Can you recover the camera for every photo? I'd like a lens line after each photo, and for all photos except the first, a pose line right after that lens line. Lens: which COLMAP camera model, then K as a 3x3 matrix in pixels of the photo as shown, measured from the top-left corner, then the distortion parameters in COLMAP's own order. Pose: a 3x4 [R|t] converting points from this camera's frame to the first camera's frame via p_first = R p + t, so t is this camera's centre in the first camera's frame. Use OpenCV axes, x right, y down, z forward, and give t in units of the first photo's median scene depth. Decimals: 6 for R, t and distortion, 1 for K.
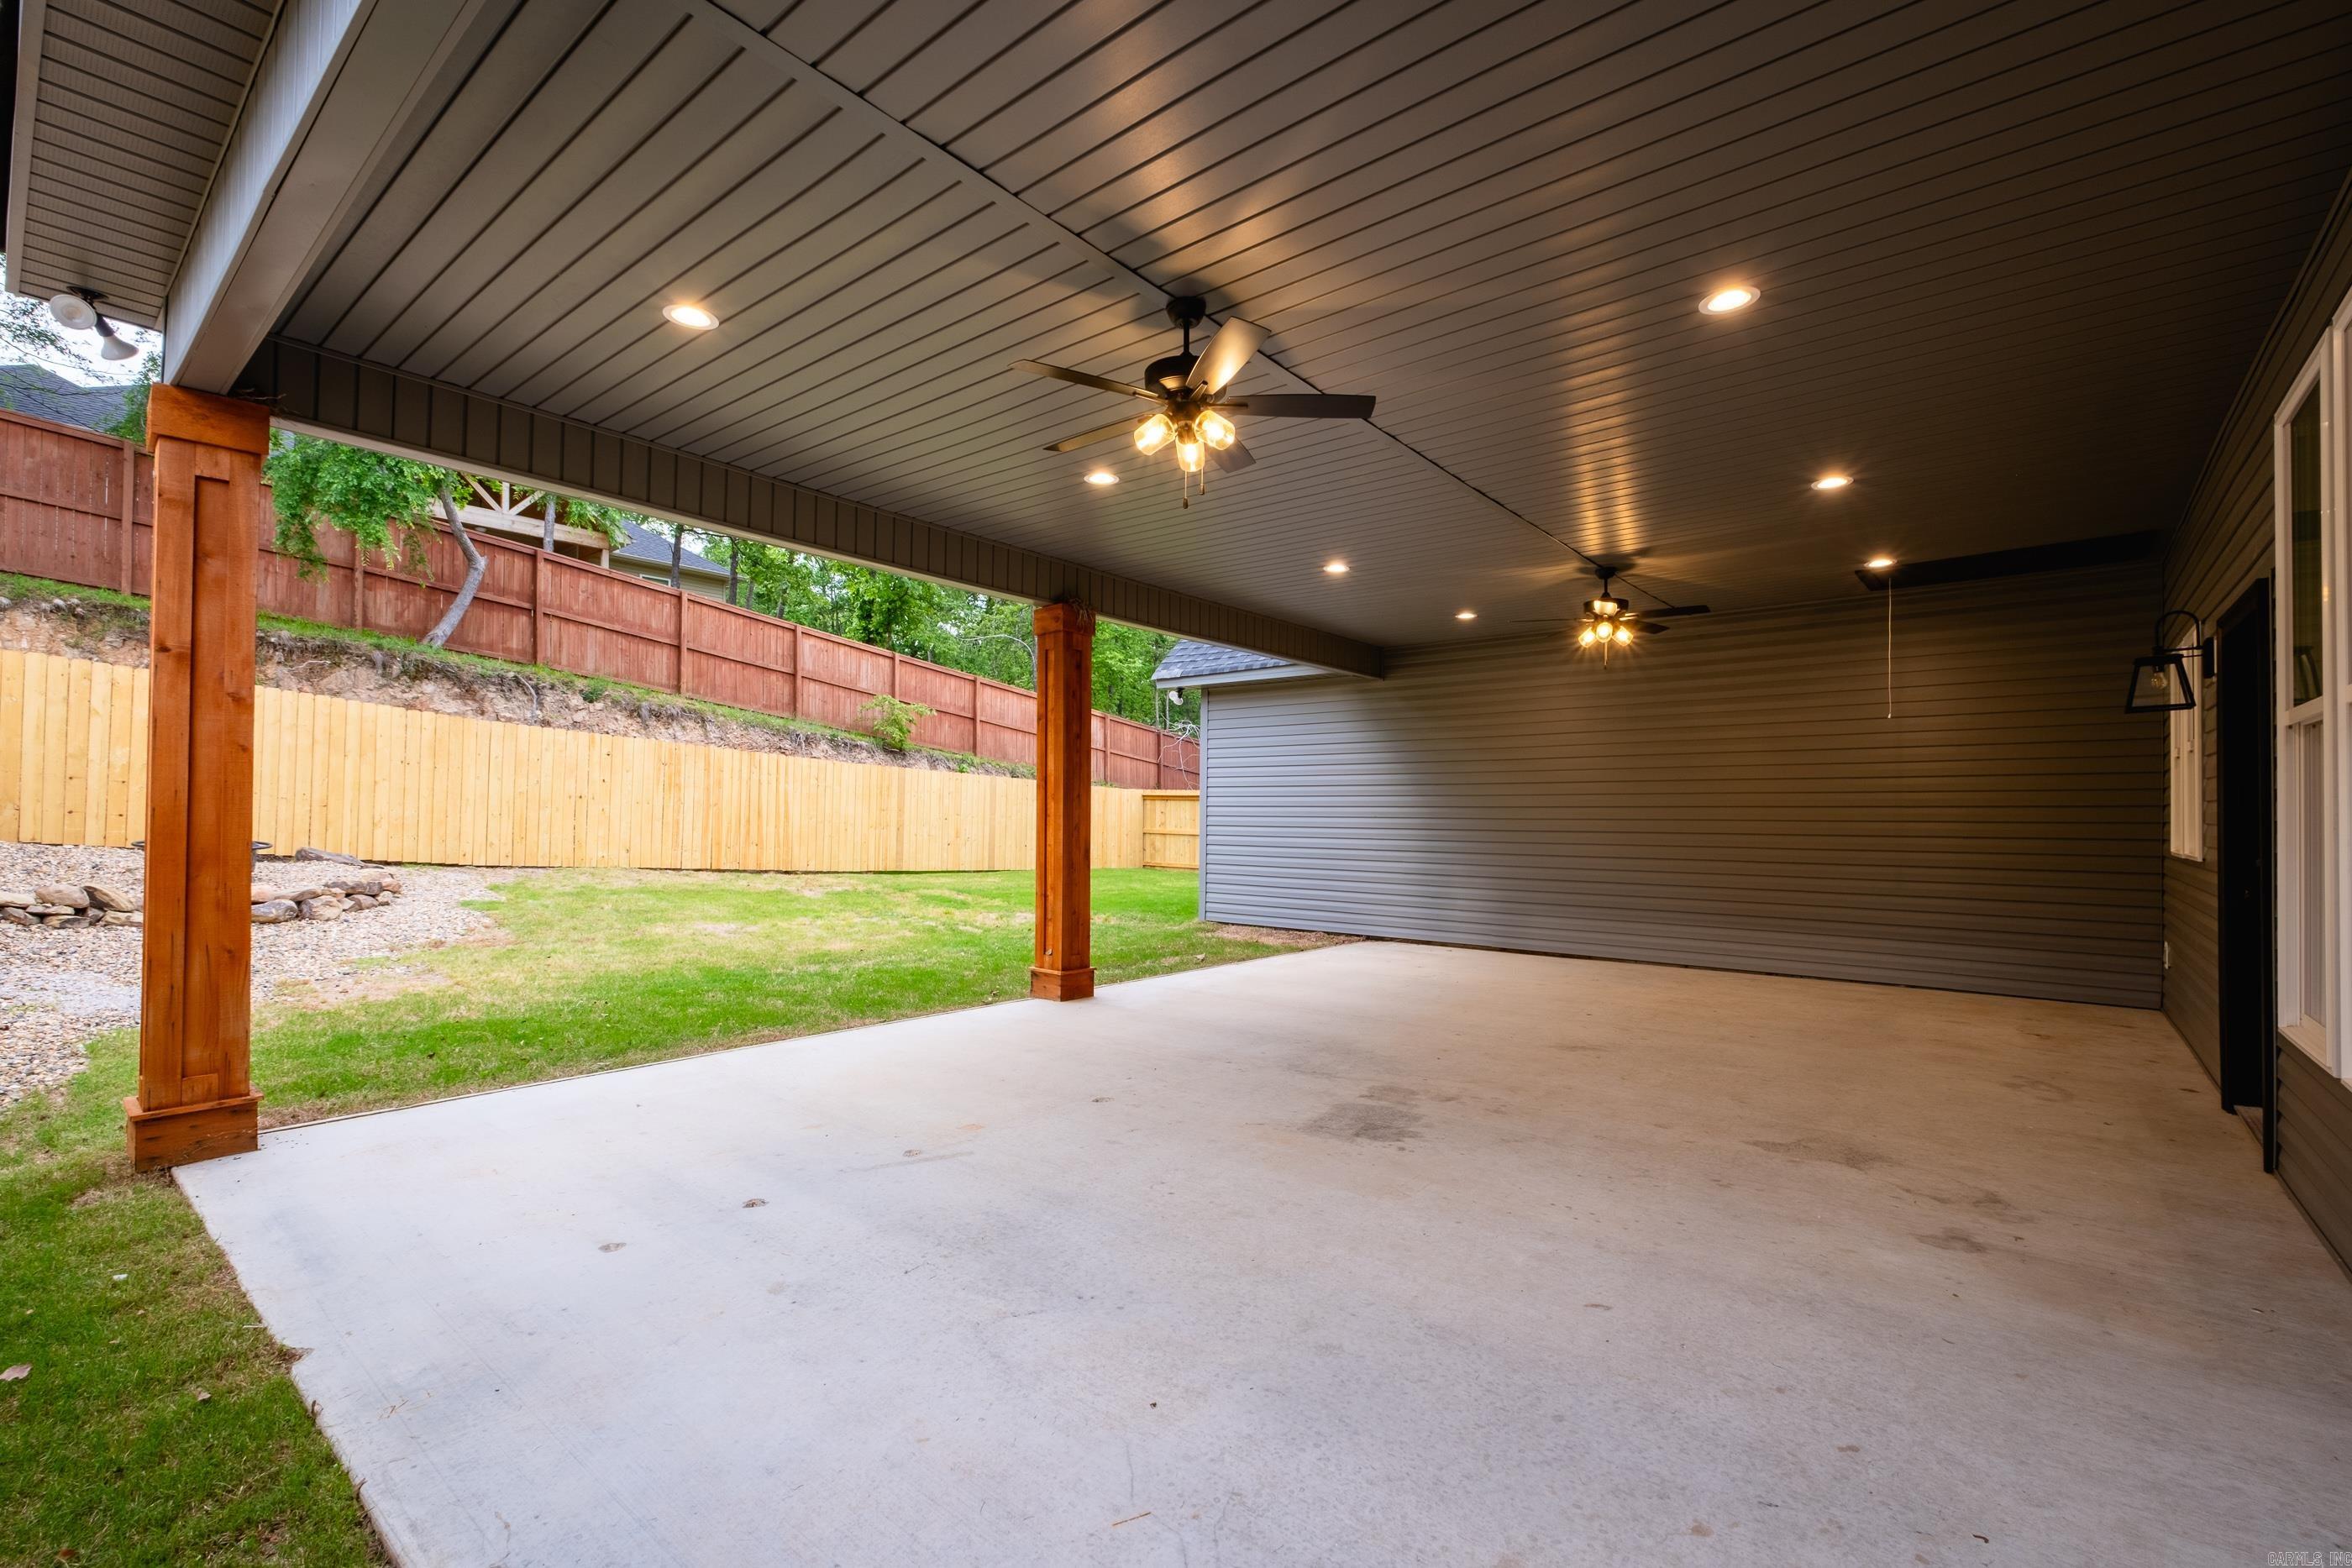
lens RADIAL K [[1020.0, 0, 1174.4], [0, 1020.0, 799.7], [0, 0, 1]] dist [0.005183, -0.004196]
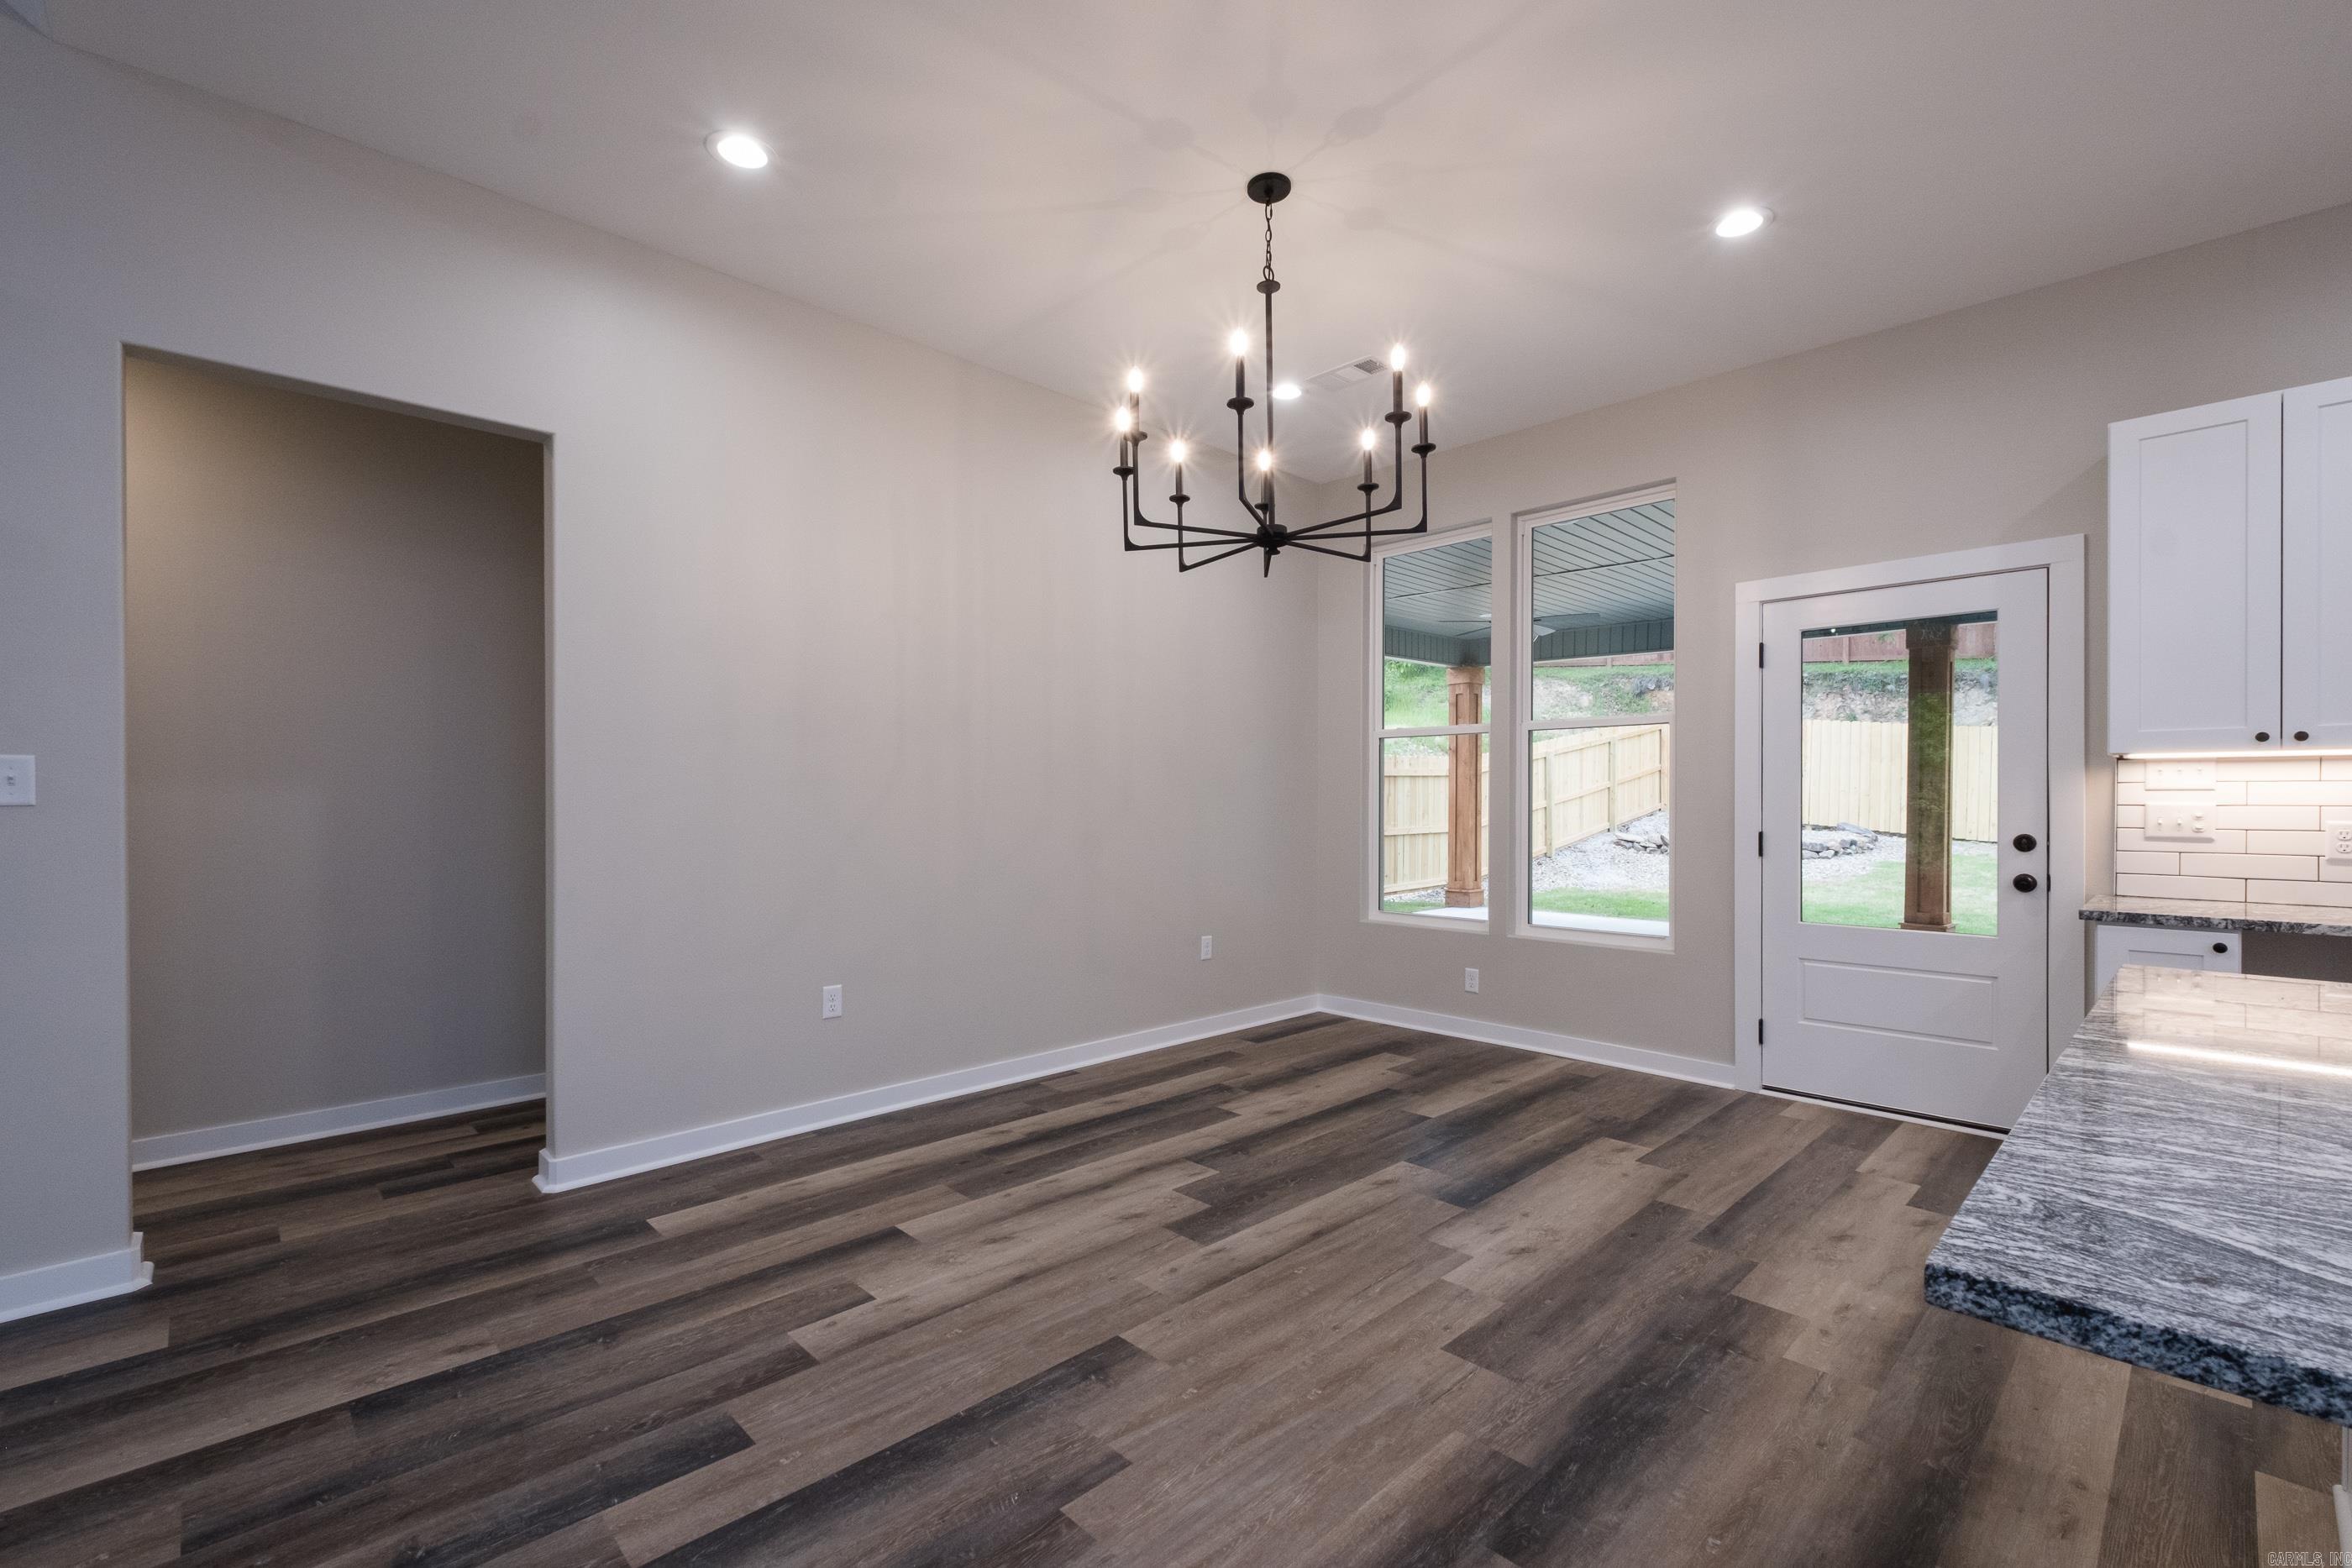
lens RADIAL K [[1020.0, 0, 1194.6], [0, 1020.0, 802.2], [0, 0, 1]] dist [0.005183, -0.004196]
pose [[-0.078638, -0.001537, -0.996902, 0.583140], [0.016021, 0.999868, -0.002805, 0.003814], [0.996774, -0.016192, -0.078603, 0.104699]]
